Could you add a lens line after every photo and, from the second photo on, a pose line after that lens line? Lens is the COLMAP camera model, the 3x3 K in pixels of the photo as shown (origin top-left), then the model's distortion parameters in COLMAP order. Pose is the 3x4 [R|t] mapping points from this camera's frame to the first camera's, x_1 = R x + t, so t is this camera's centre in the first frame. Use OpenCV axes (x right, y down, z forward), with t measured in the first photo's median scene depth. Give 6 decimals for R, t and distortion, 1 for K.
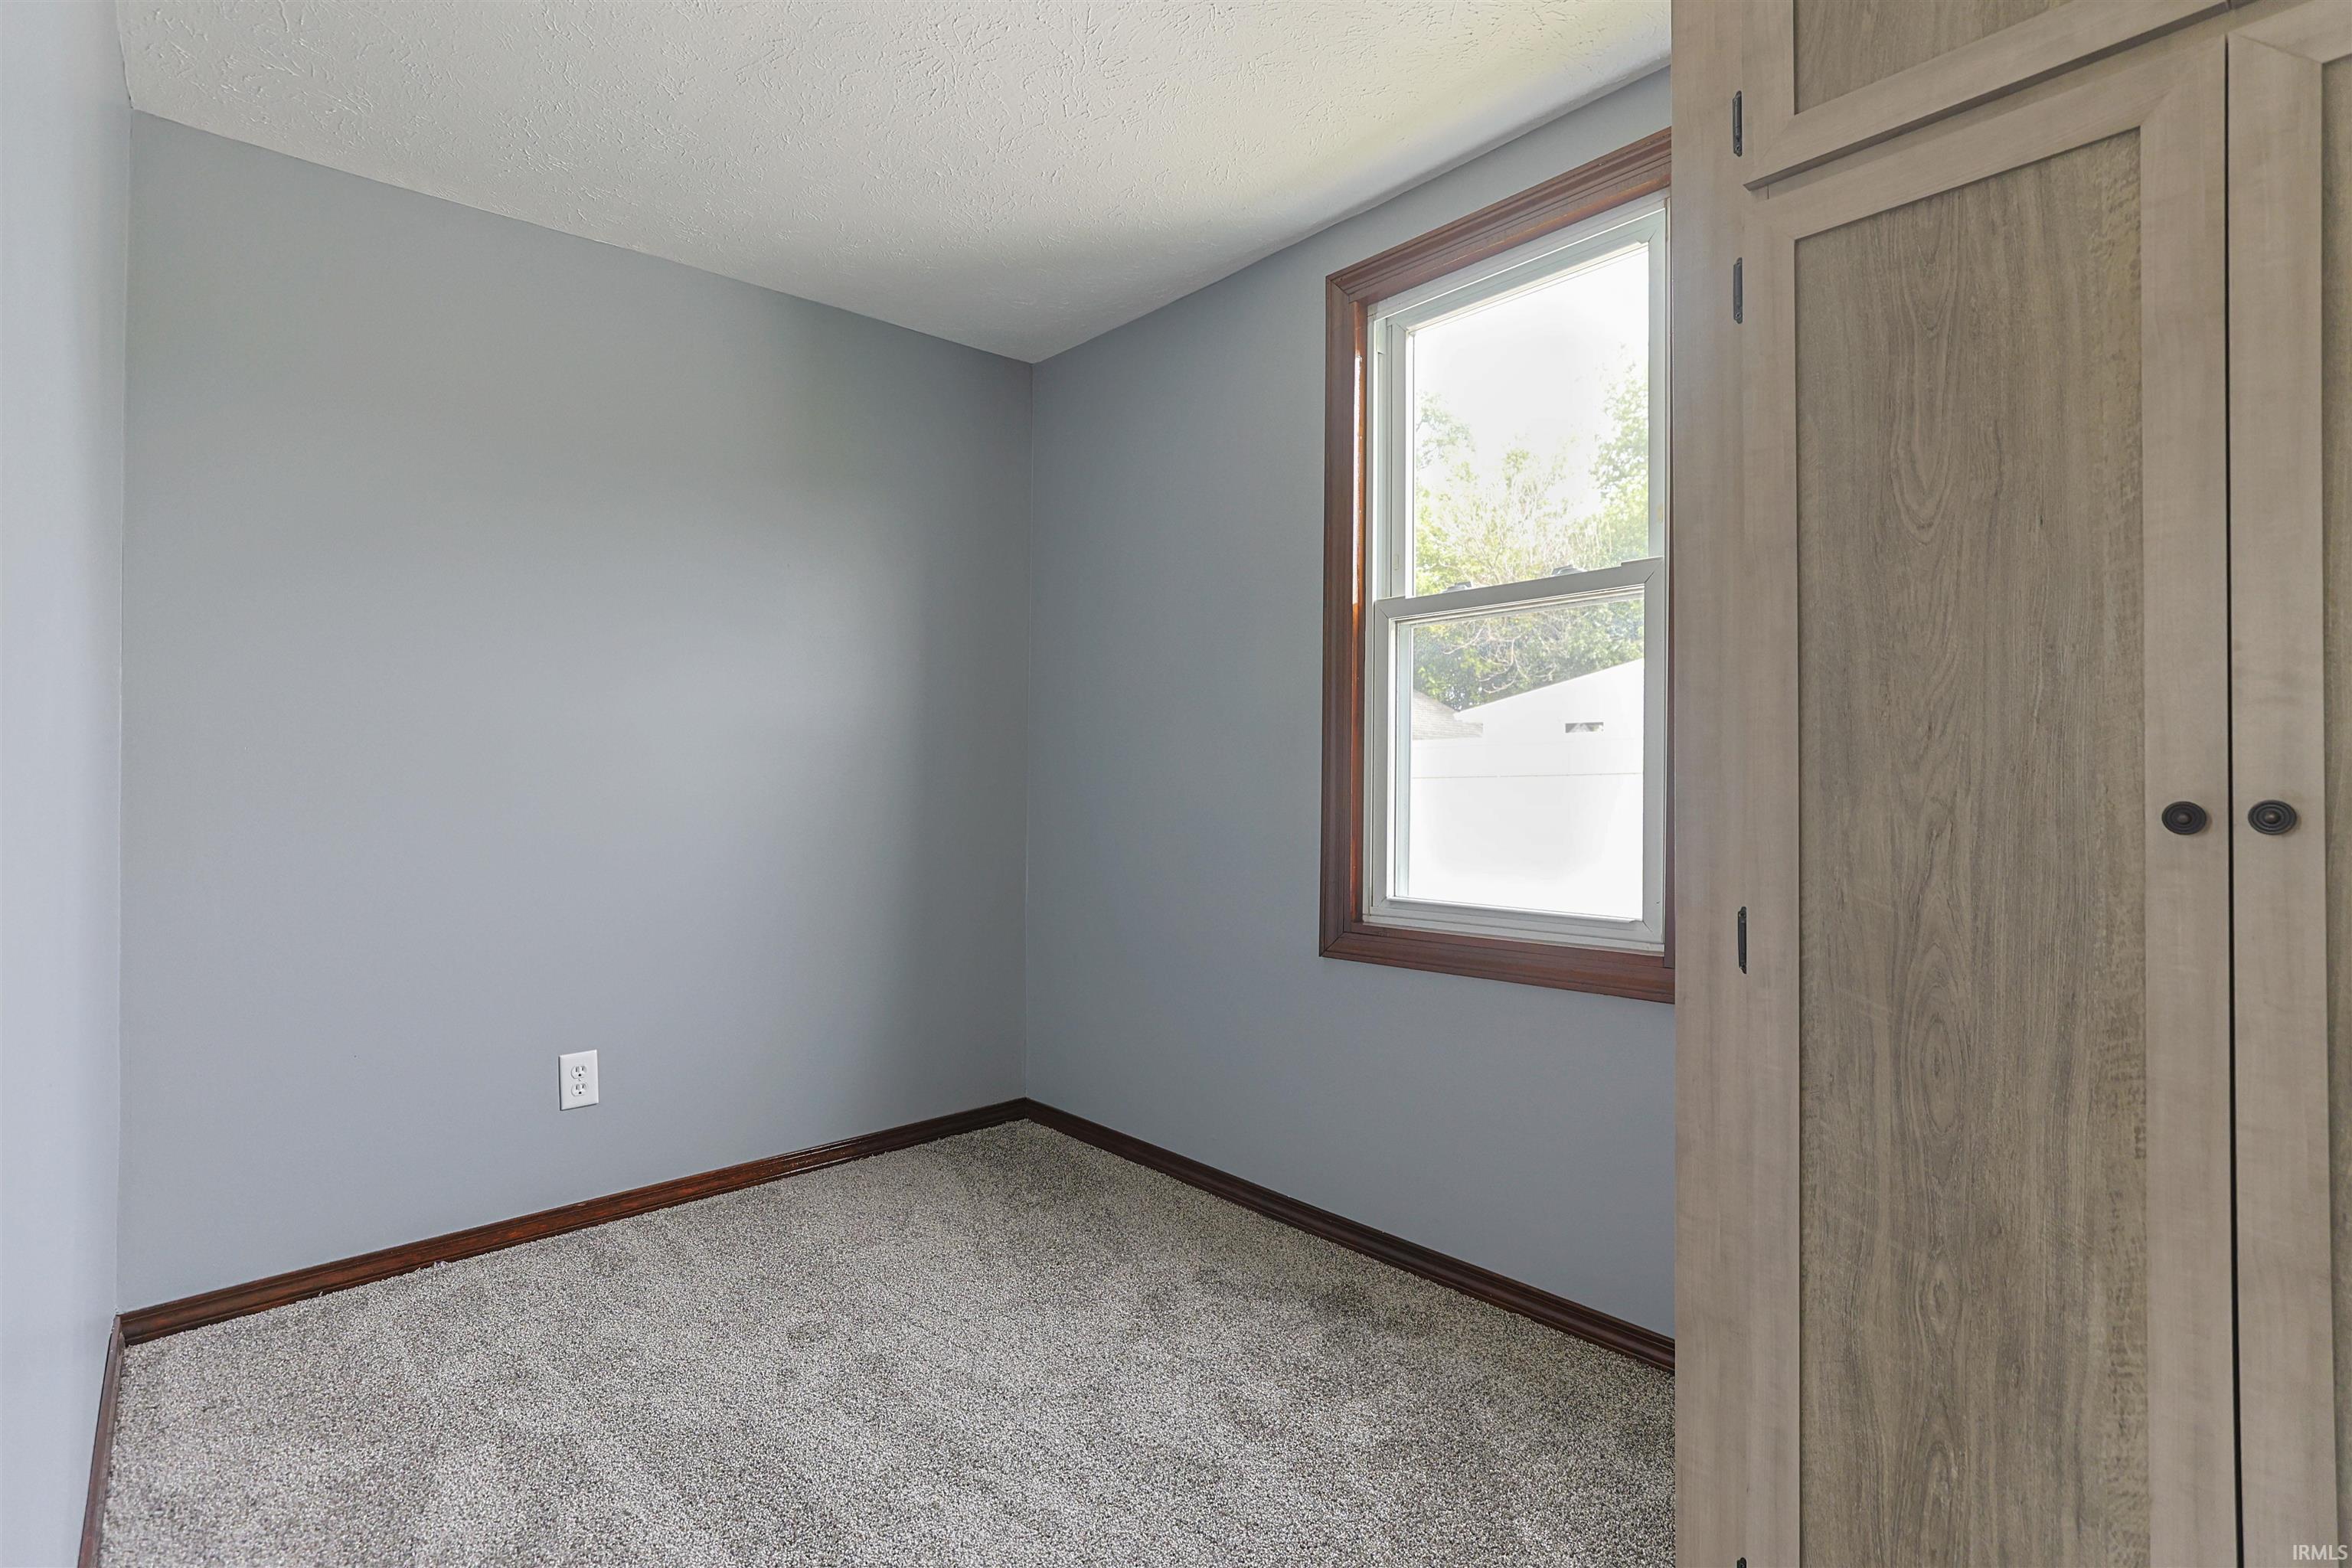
lens RADIAL K [[1113.6, 0, 1176.0], [0, 1113.6, 784.0], [0, 0, 1]] dist [0.001139, 0.000121]
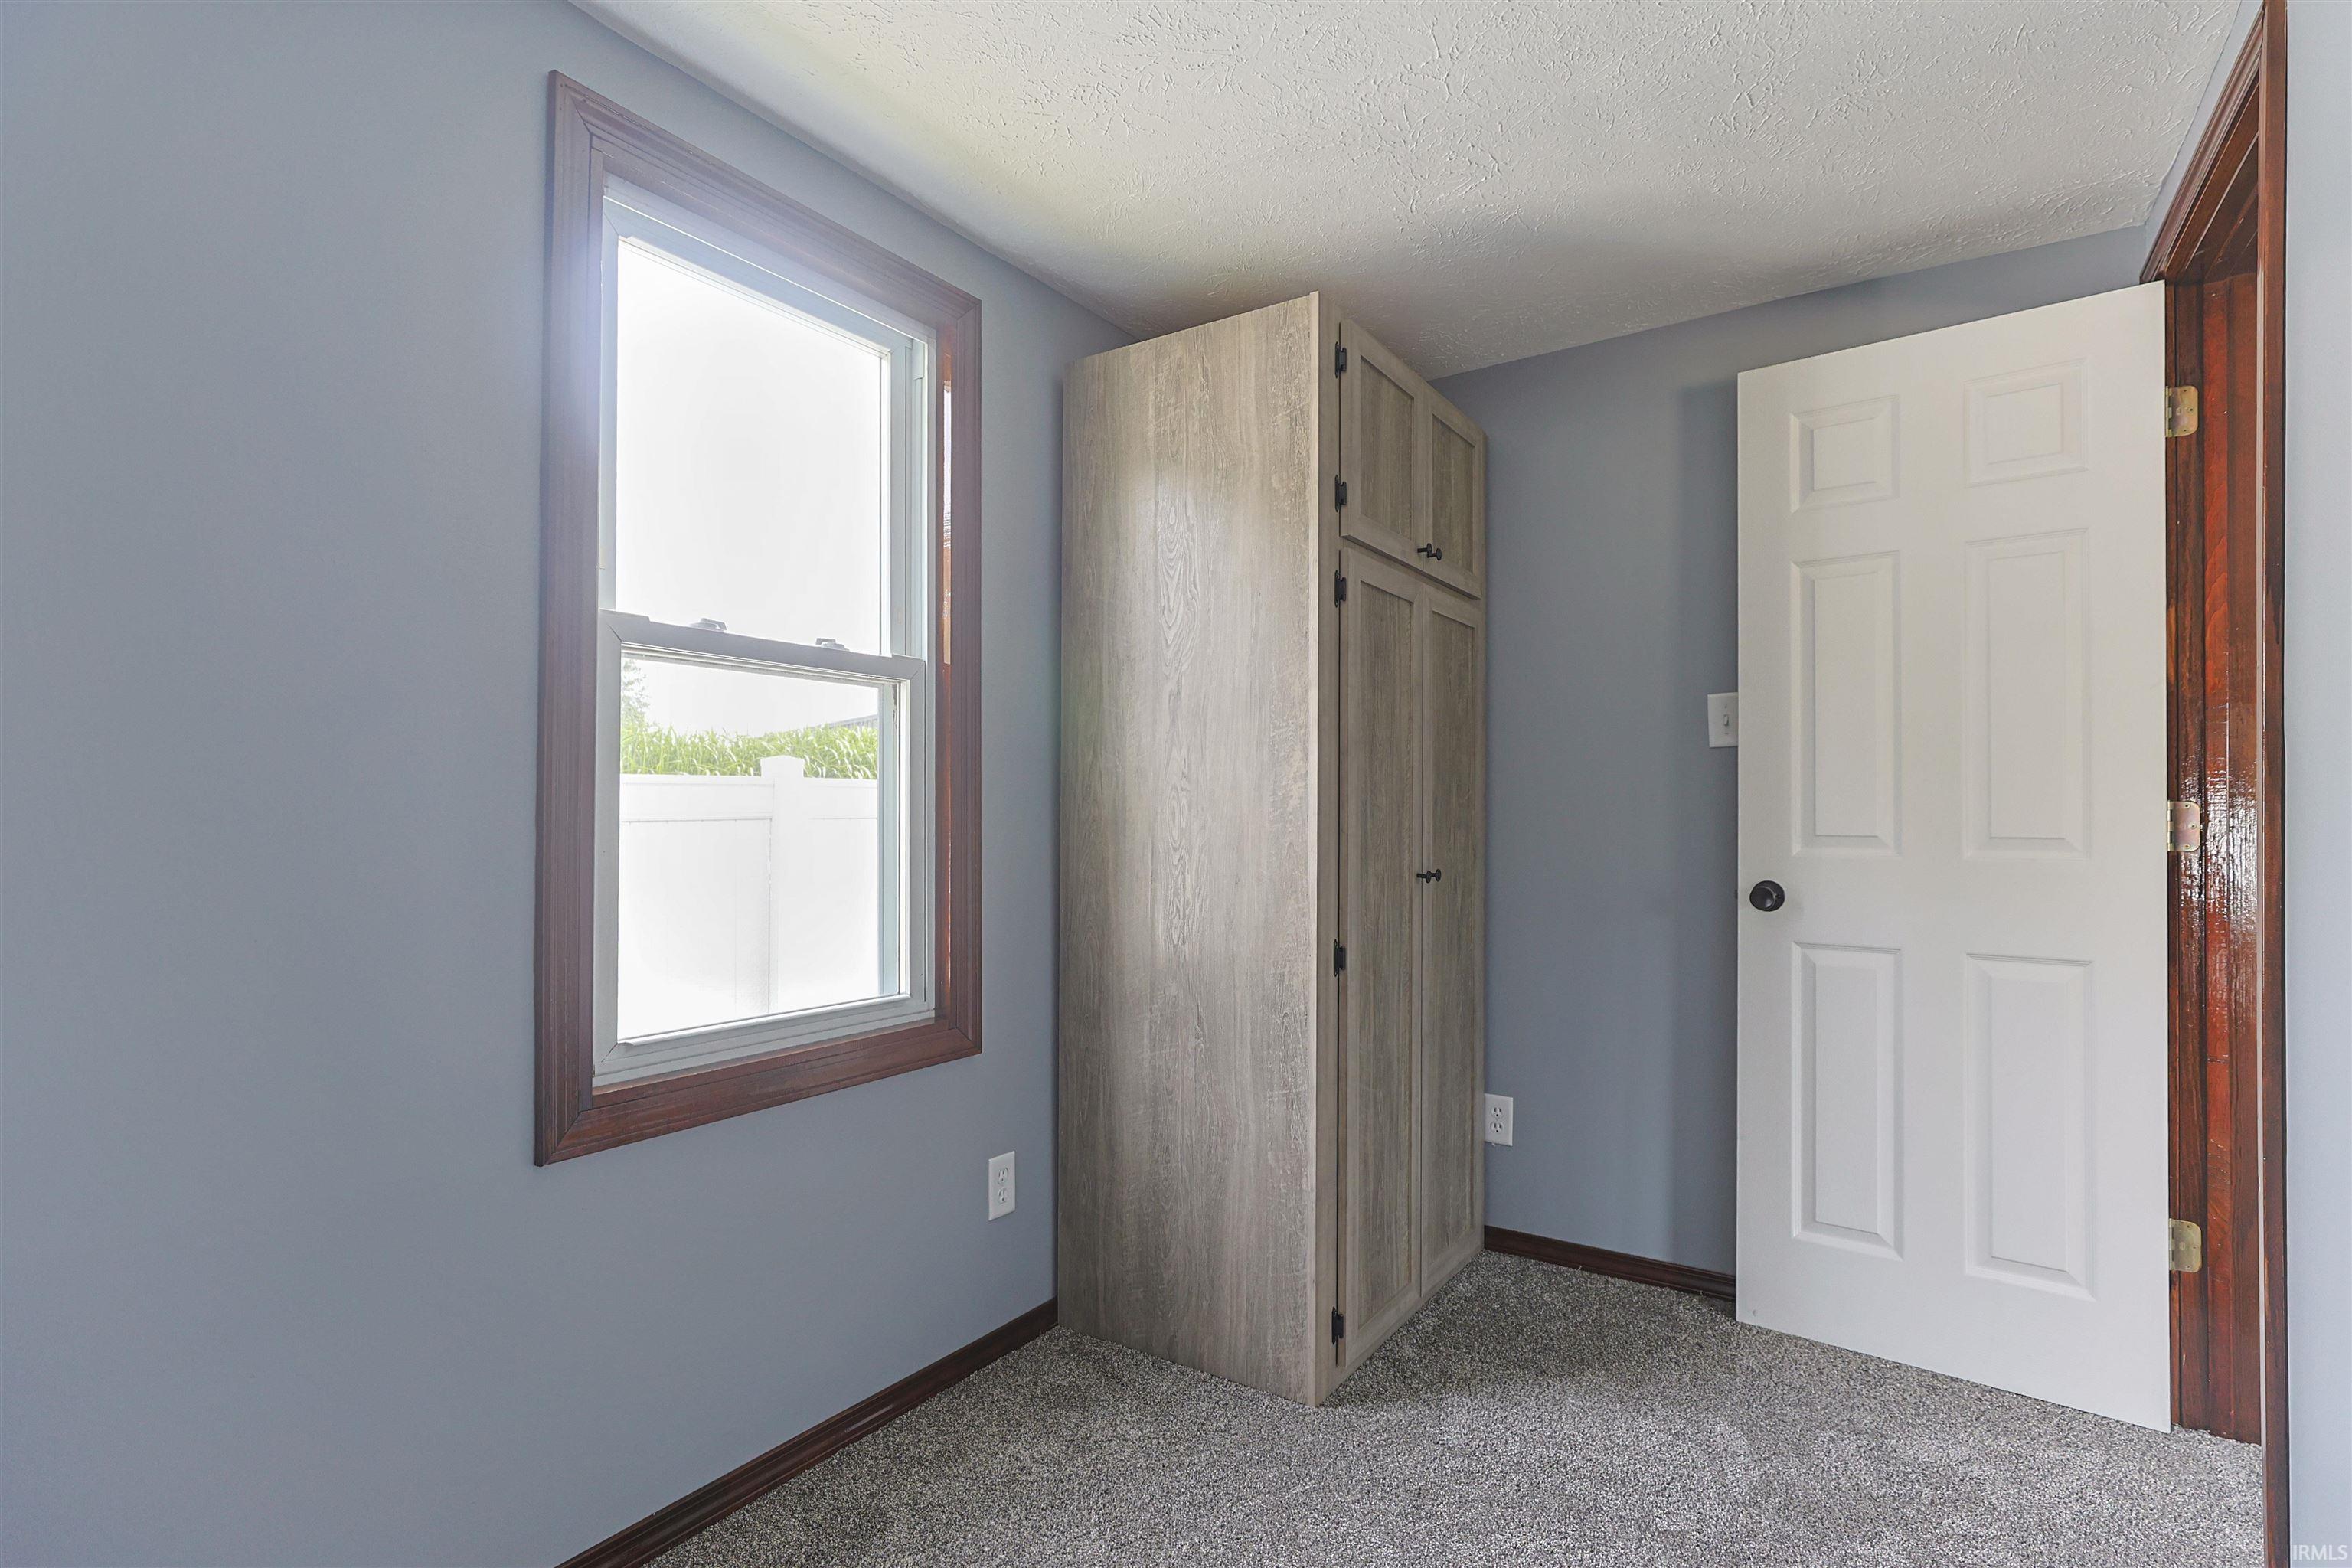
lens RADIAL K [[1090.0, 0, 1171.4], [0, 1090.0, 825.7], [0, 0, 1]] dist [-0.000303, -0.000015]
pose [[-0.220120, -0.002542, 0.975469, -0.552878], [-0.004179, 0.999990, 0.001662, -0.036585], [-0.975464, -0.003710, -0.220129, 0.826091]]
